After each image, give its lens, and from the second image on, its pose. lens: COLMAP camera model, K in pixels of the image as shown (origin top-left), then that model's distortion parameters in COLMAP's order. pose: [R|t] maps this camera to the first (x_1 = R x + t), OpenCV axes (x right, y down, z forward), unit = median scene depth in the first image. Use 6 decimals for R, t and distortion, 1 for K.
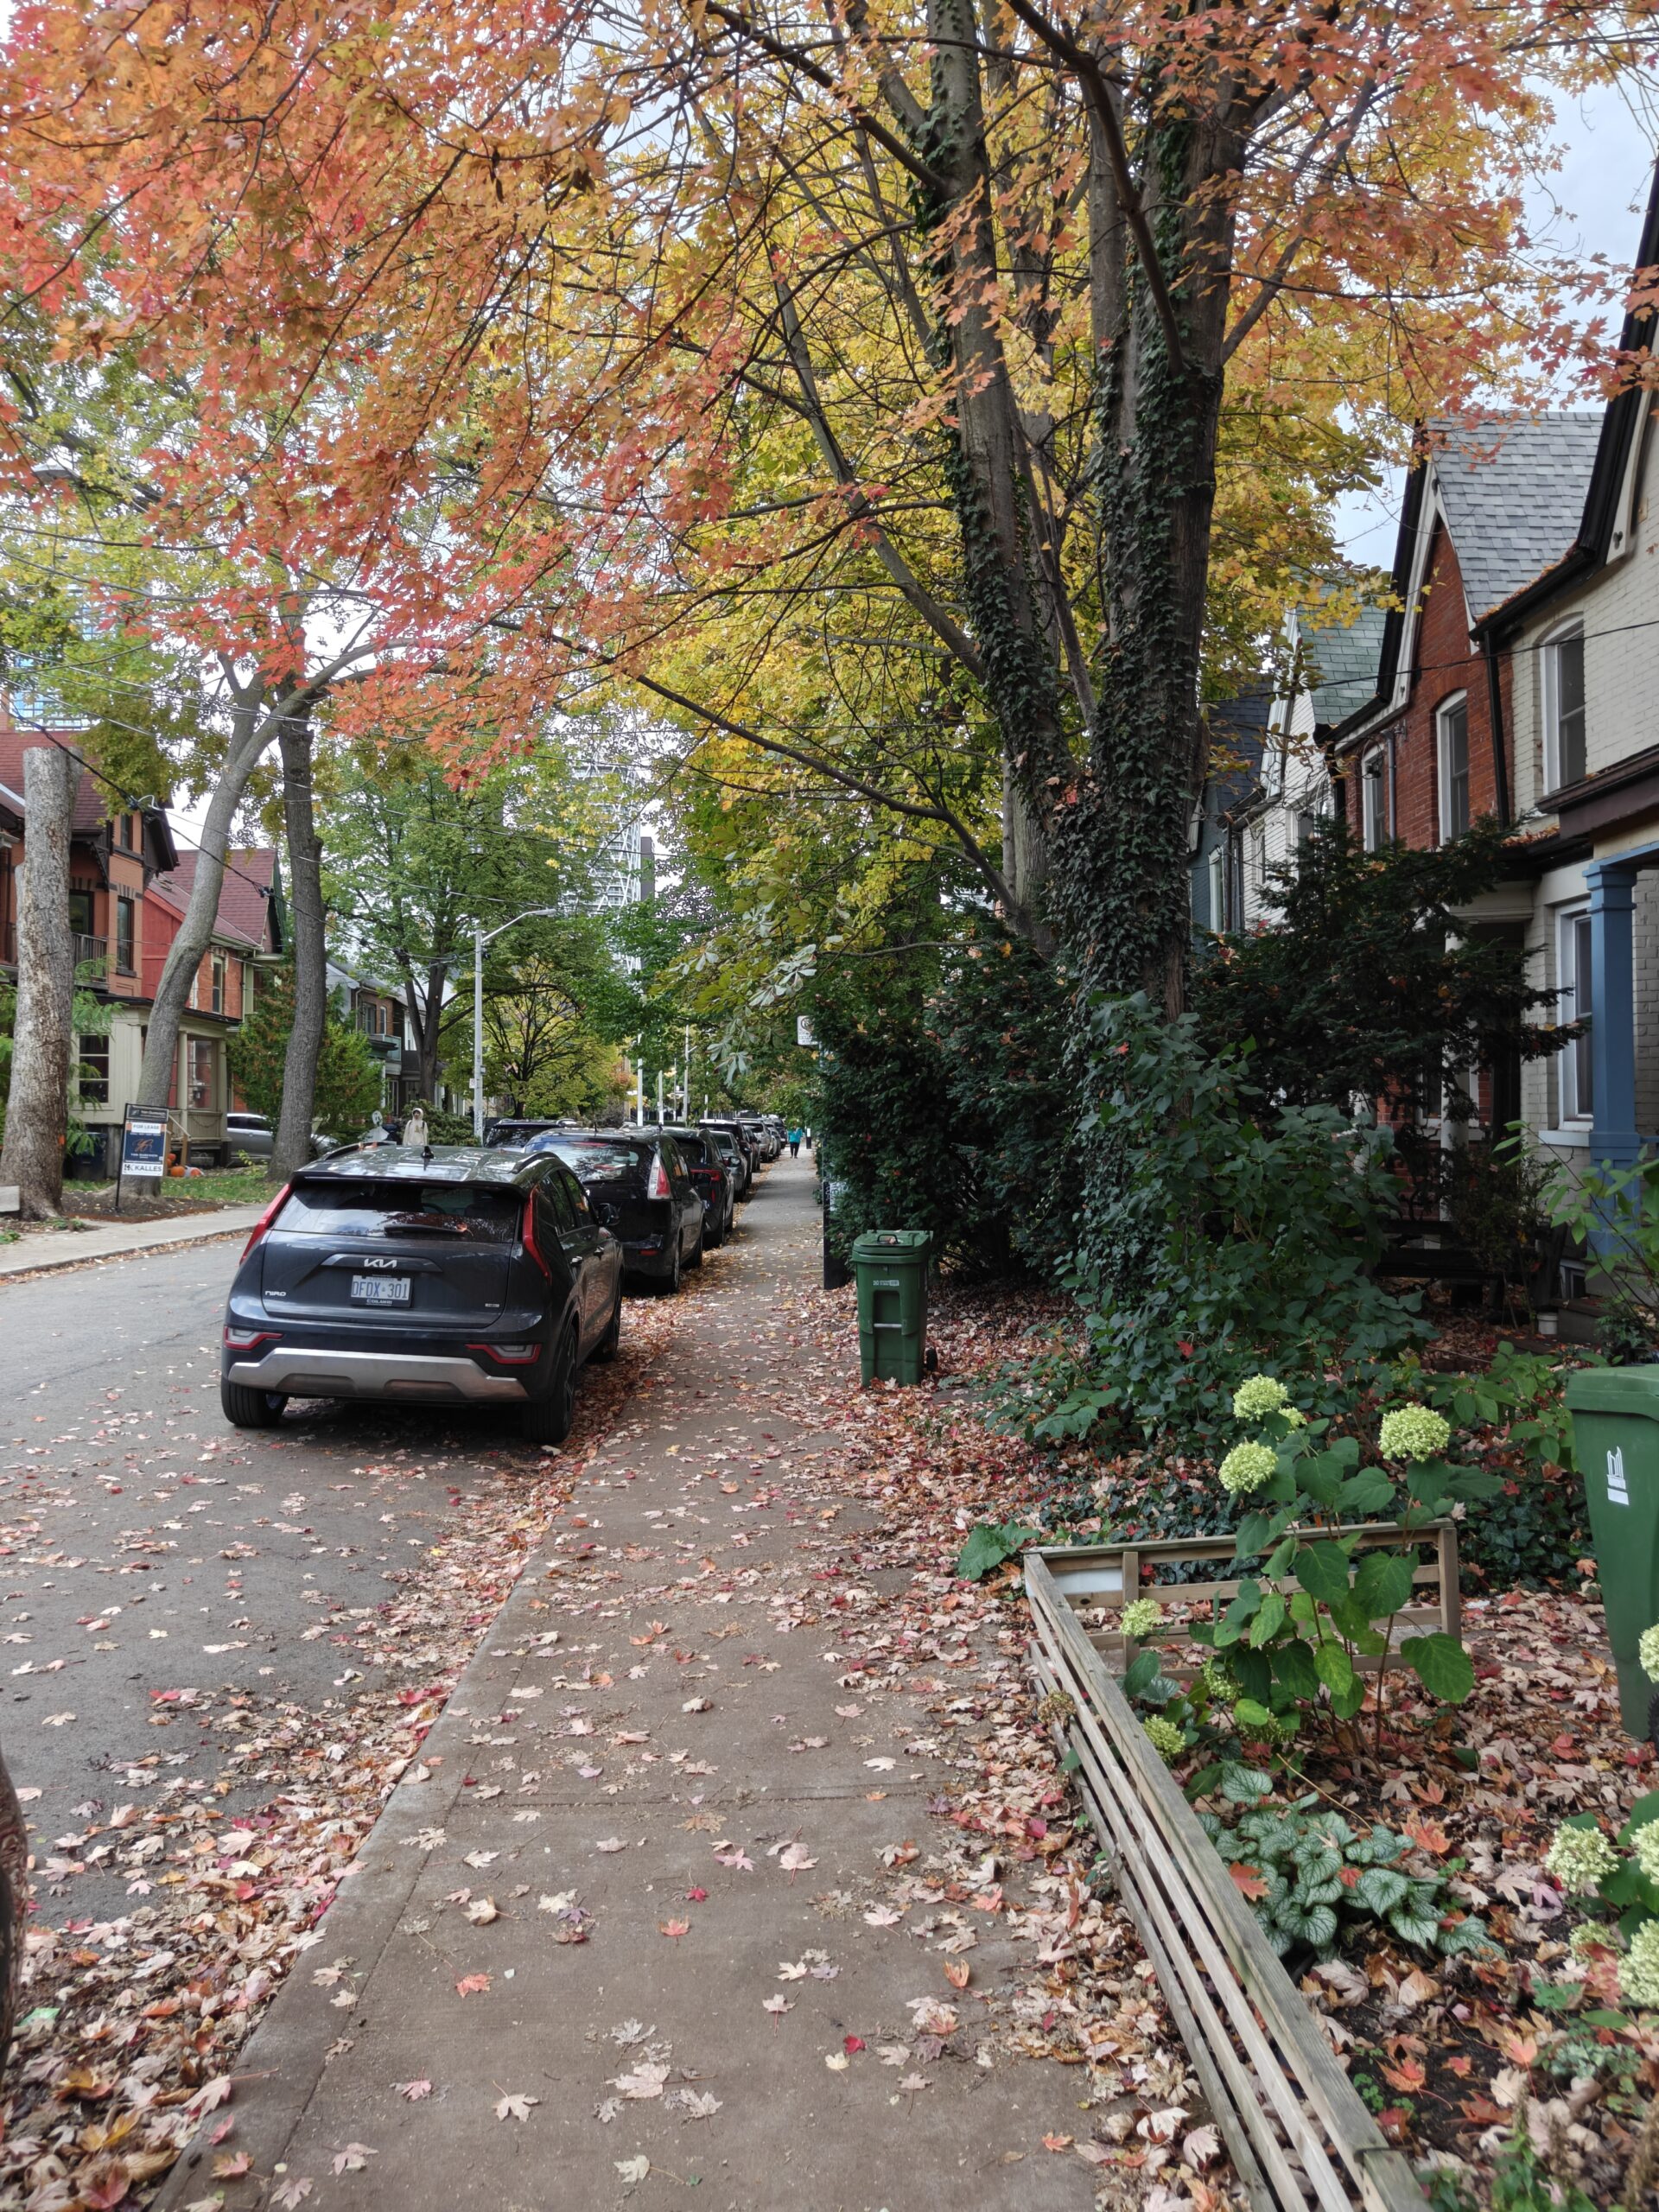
lens RADIAL K [[1494.5, 0, 829.5], [0, 1494.5, 1106.0], [0, 0, 1]] dist [0.035617, -0.083956]
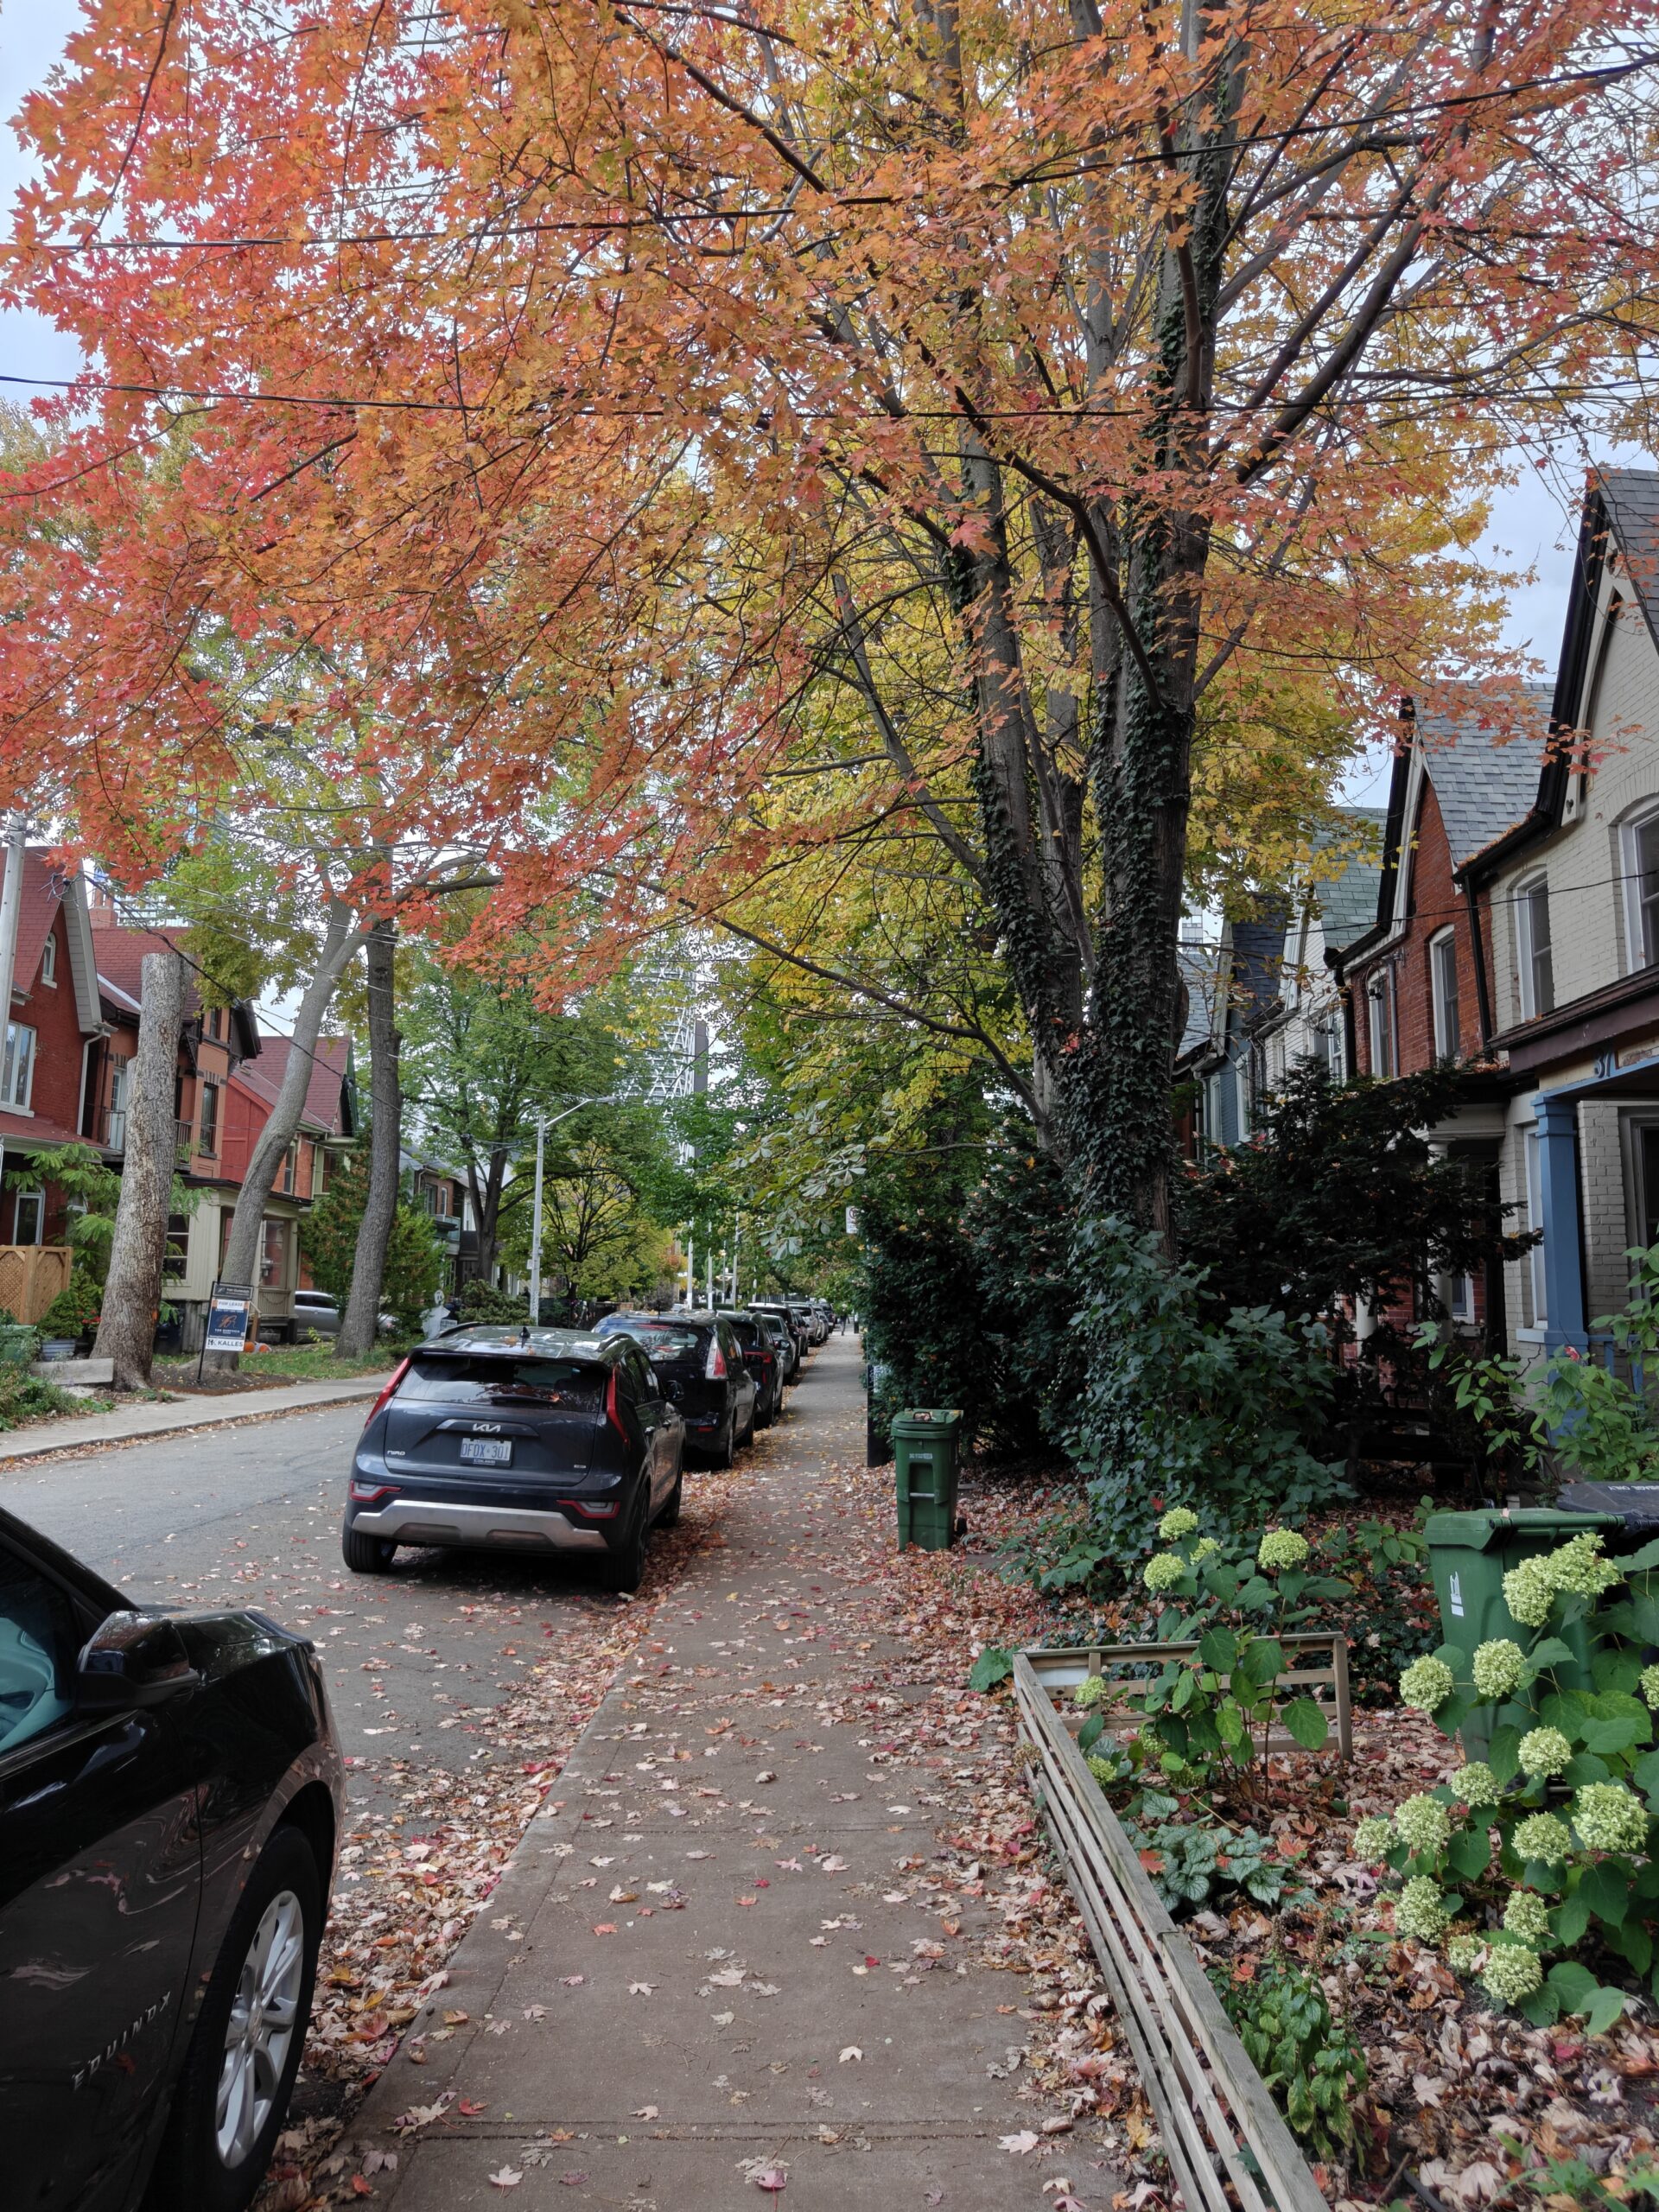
lens RADIAL K [[1494.5, 0, 829.5], [0, 1494.5, 1106.0], [0, 0, 1]] dist [0.035617, -0.083956]
pose [[0.999374, 0.010357, -0.033814, 0.006272], [-0.014406, 0.992449, -0.121805, -0.007187], [0.032297, 0.122216, 0.991978, -0.220394]]
